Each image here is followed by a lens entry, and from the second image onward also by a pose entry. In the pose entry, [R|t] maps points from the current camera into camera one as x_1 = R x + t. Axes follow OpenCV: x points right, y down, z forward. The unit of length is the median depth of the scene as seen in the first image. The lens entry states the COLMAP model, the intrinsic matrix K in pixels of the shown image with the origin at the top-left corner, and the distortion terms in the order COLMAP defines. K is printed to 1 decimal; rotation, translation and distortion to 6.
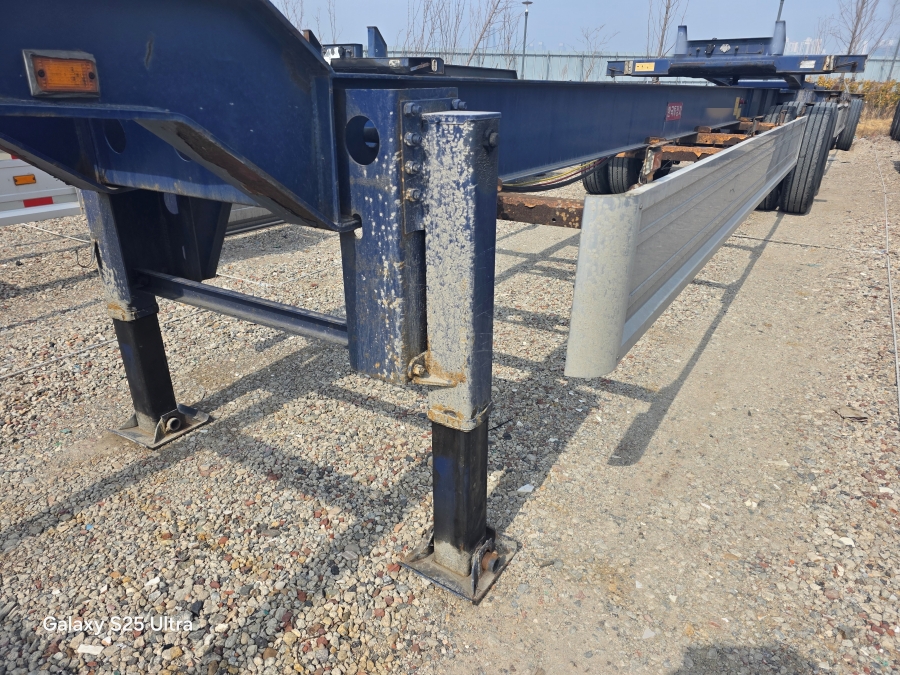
lens RADIAL K [[599.1, 0, 437.6], [0, 599.1, 341.6], [0, 0, 1]] dist [0.064798, -0.056196]
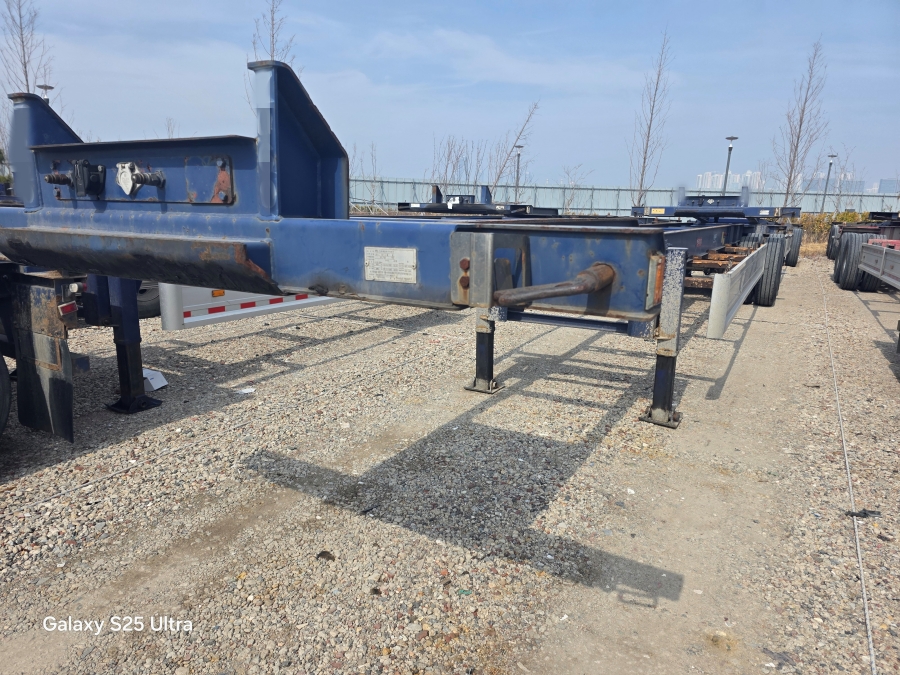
lens RADIAL K [[599.1, 0, 437.6], [0, 599.1, 341.6], [0, 0, 1]] dist [0.064798, -0.056196]
pose [[0.998992, 0.003827, 0.044730, -0.772117], [0.004189, 0.984064, -0.177764, 0.378472], [-0.044697, 0.177773, 0.983056, -1.128741]]
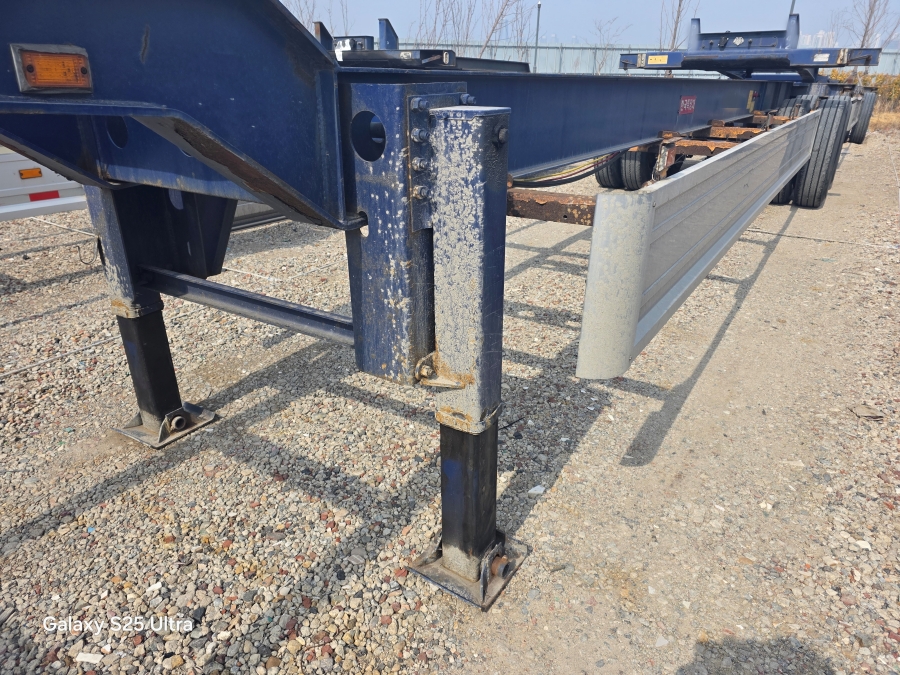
lens RADIAL K [[600.4, 0, 450.2], [0, 600.4, 334.0], [0, 0, 1]] dist [0.060059, -0.053491]
pose [[0.999999, 0.001148, 0.000653, 0.004312], [-0.001148, 0.999999, -0.000041, -0.008933], [-0.000653, 0.000040, 1.000000, 0.015503]]
